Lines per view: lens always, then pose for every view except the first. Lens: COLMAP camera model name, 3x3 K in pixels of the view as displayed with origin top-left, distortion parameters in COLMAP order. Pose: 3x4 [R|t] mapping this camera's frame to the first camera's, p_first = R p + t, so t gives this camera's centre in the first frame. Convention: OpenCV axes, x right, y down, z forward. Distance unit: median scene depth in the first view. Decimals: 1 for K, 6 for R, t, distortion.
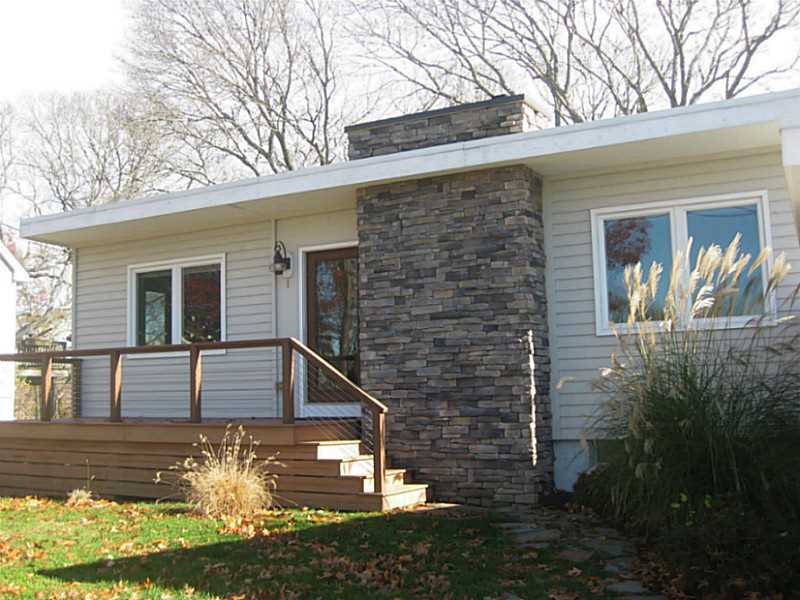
lens RADIAL K [[871.3, 0, 400.0], [0, 871.3, 300.0], [0, 0, 1]] dist [-0.160914, 0.037229]
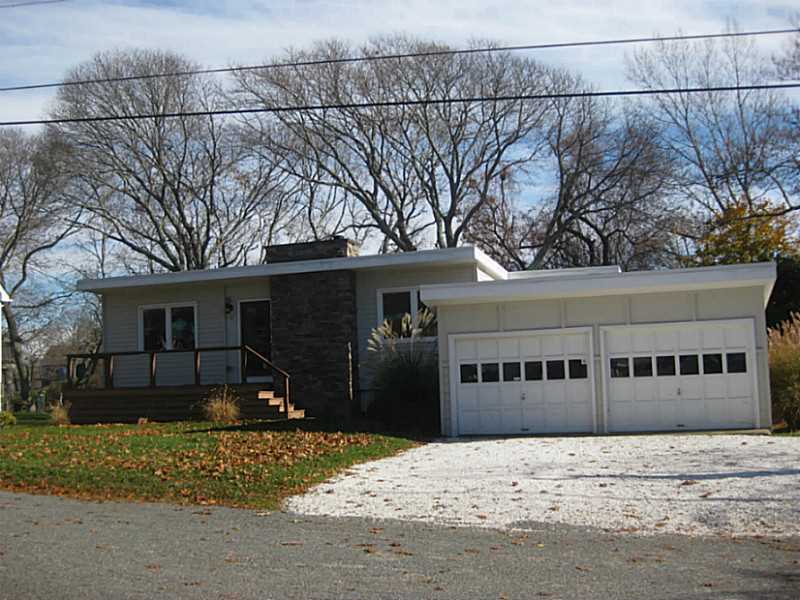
lens RADIAL K [[871.3, 0, 400.0], [0, 871.3, 300.0], [0, 0, 1]] dist [-0.160914, 0.037229]
pose [[0.981673, -0.000202, 0.190574, -0.129816], [-0.001568, 0.999957, 0.009138, -0.079888], [-0.190568, -0.009269, 0.981630, -1.056827]]
